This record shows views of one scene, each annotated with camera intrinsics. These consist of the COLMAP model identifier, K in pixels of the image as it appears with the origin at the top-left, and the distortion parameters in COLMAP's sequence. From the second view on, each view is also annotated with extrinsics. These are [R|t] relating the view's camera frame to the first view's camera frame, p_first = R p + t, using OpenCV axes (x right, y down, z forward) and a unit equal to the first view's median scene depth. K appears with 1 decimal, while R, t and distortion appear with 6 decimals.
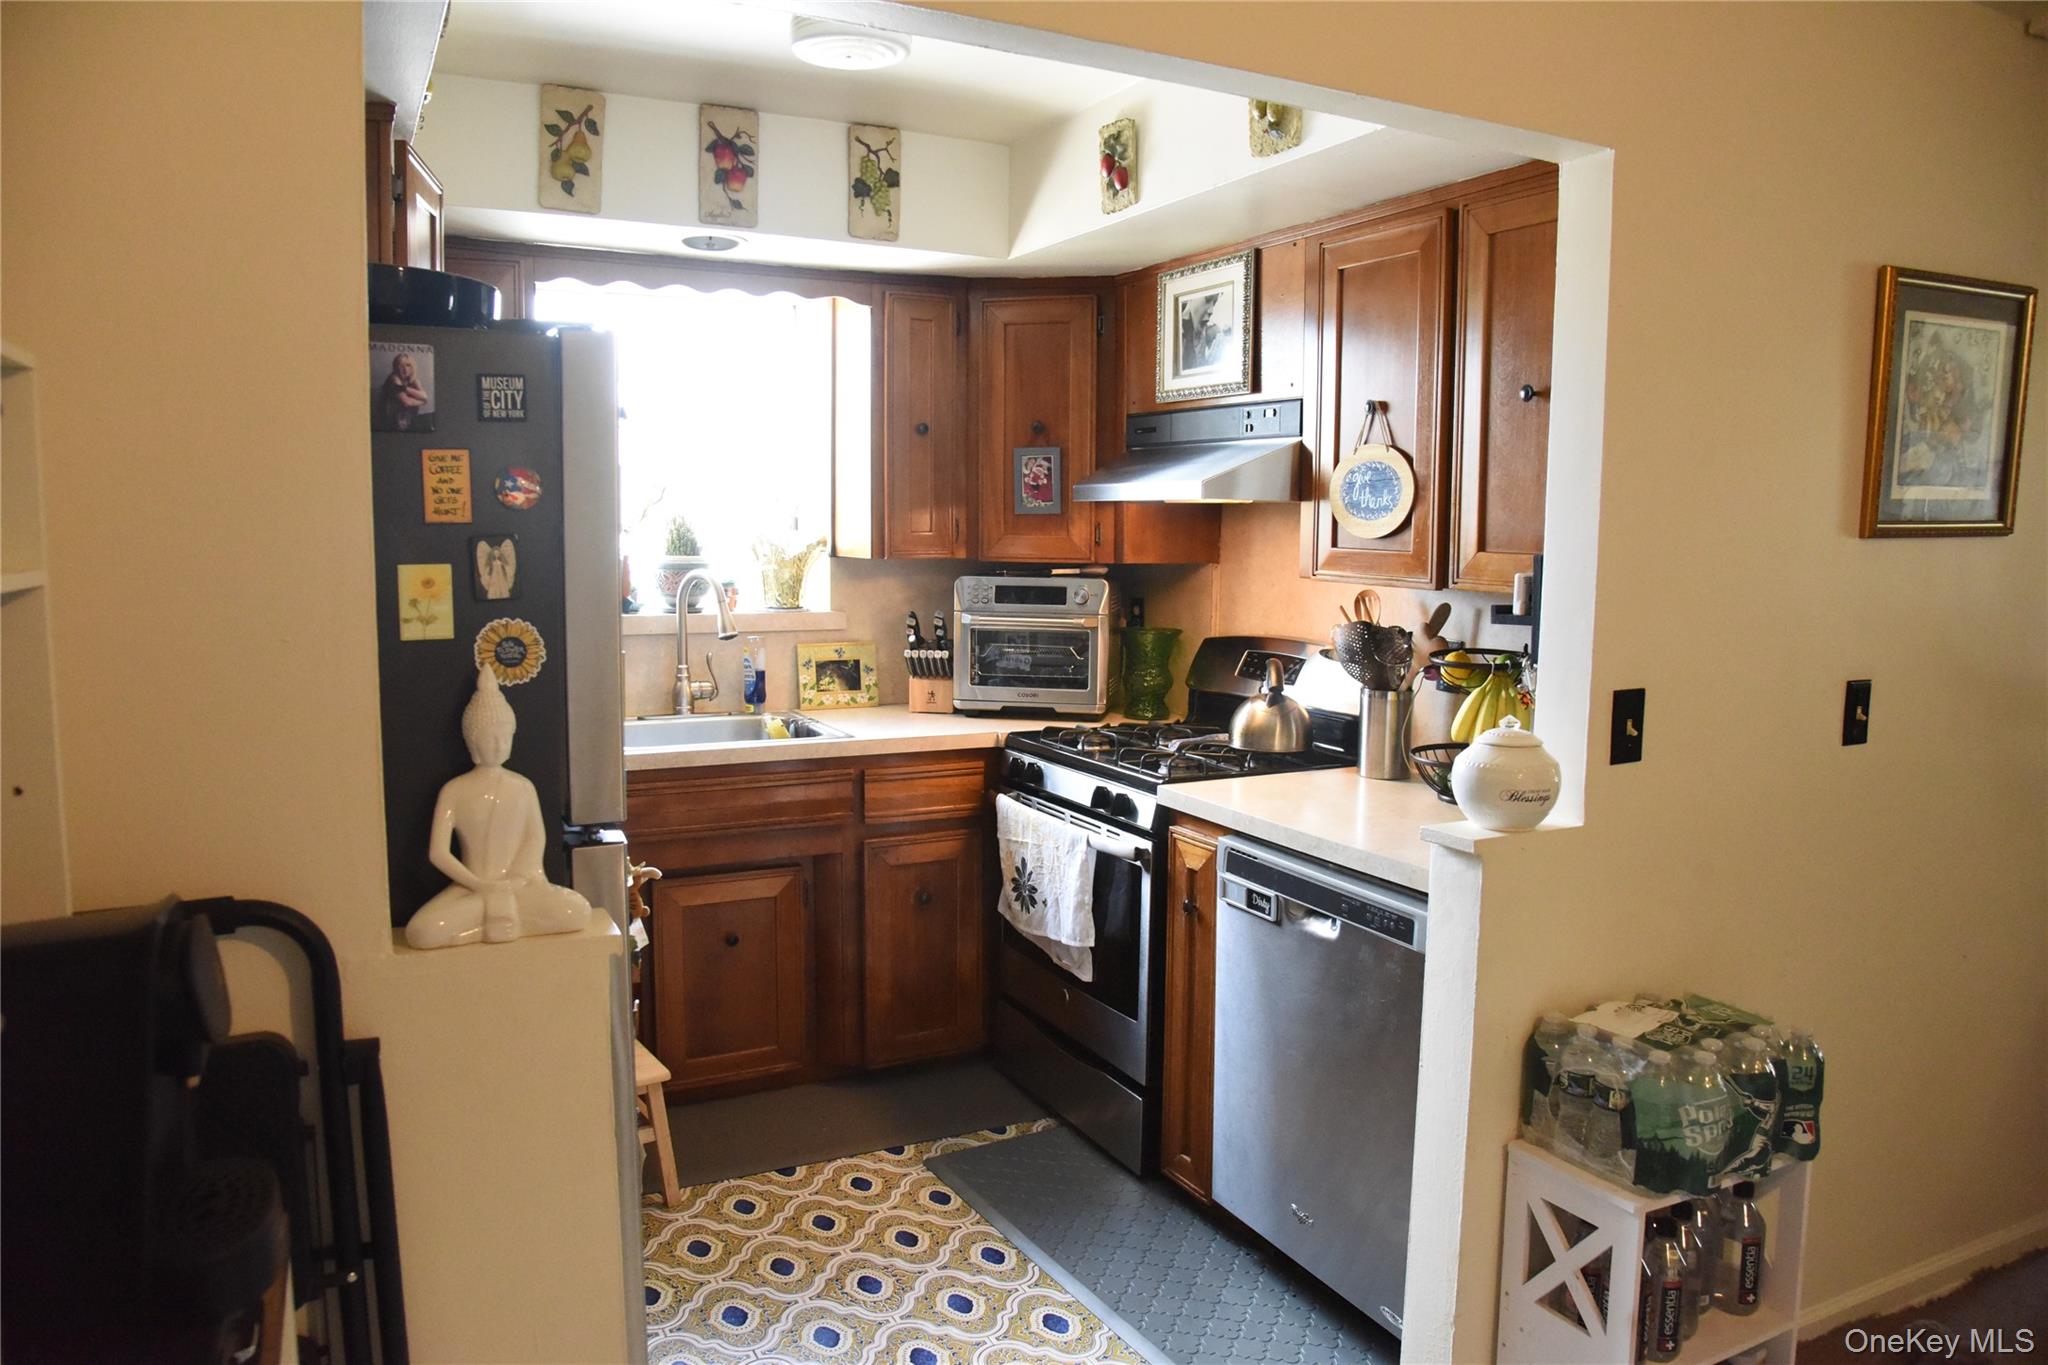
lens RADIAL K [[1419.8, 0, 1016.0], [0, 1419.8, 666.8], [0, 0, 1]] dist [-0.118708, 0.057586]
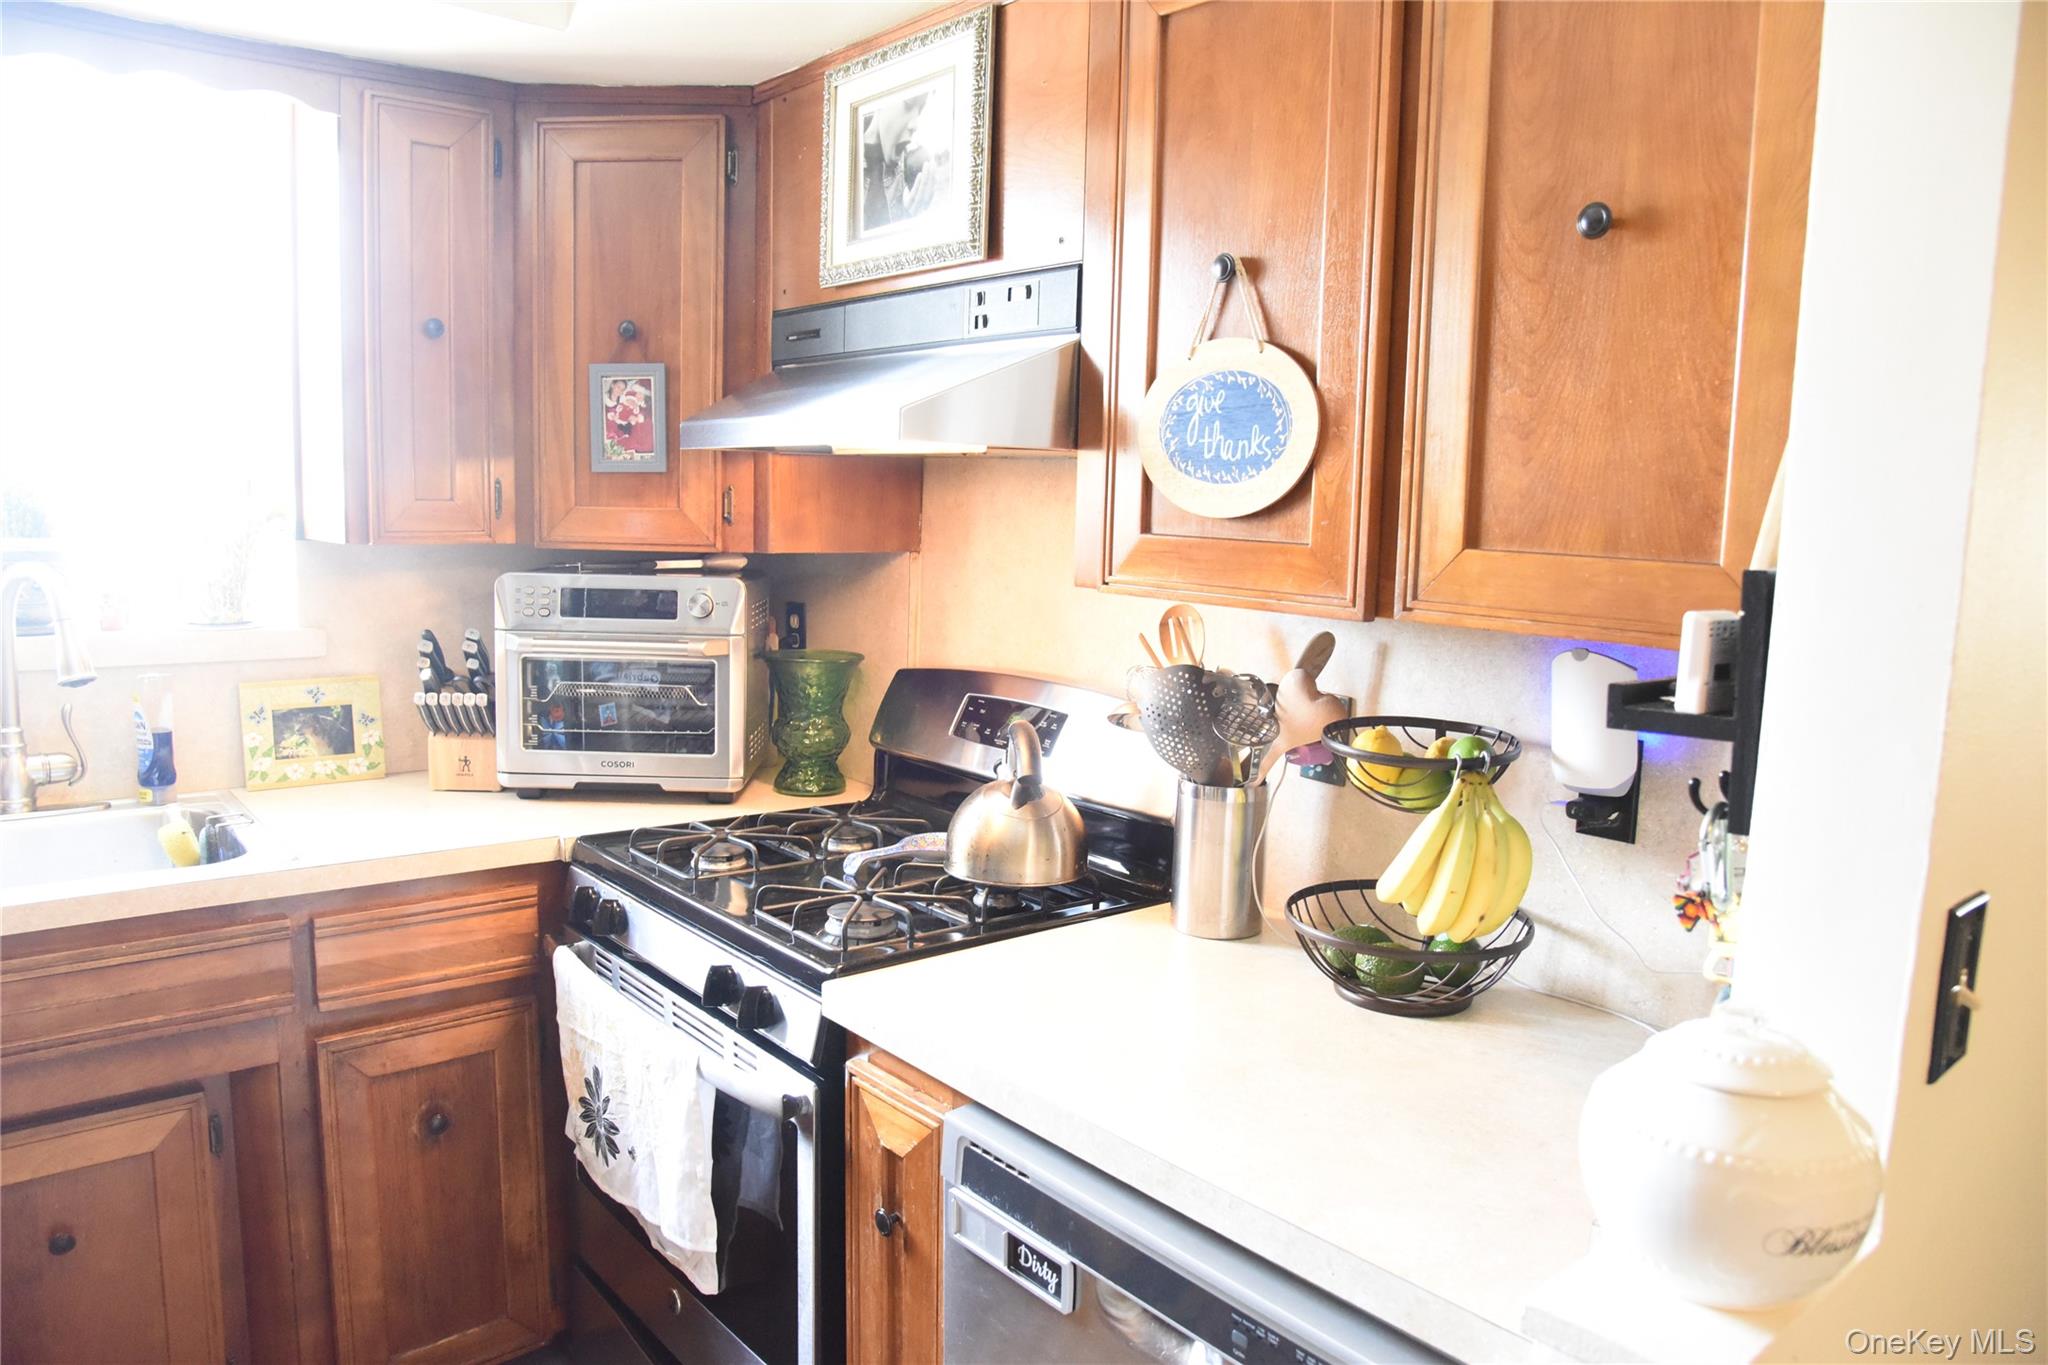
lens RADIAL K [[1419.8, 0, 1014.4], [0, 1419.8, 691.1], [0, 0, 1]] dist [-0.118708, 0.057586]
pose [[0.974789, -0.013109, 0.222743, 0.046360], [0.005353, 0.999359, 0.035388, -0.037341], [-0.223064, -0.033304, 0.974235, 0.409791]]
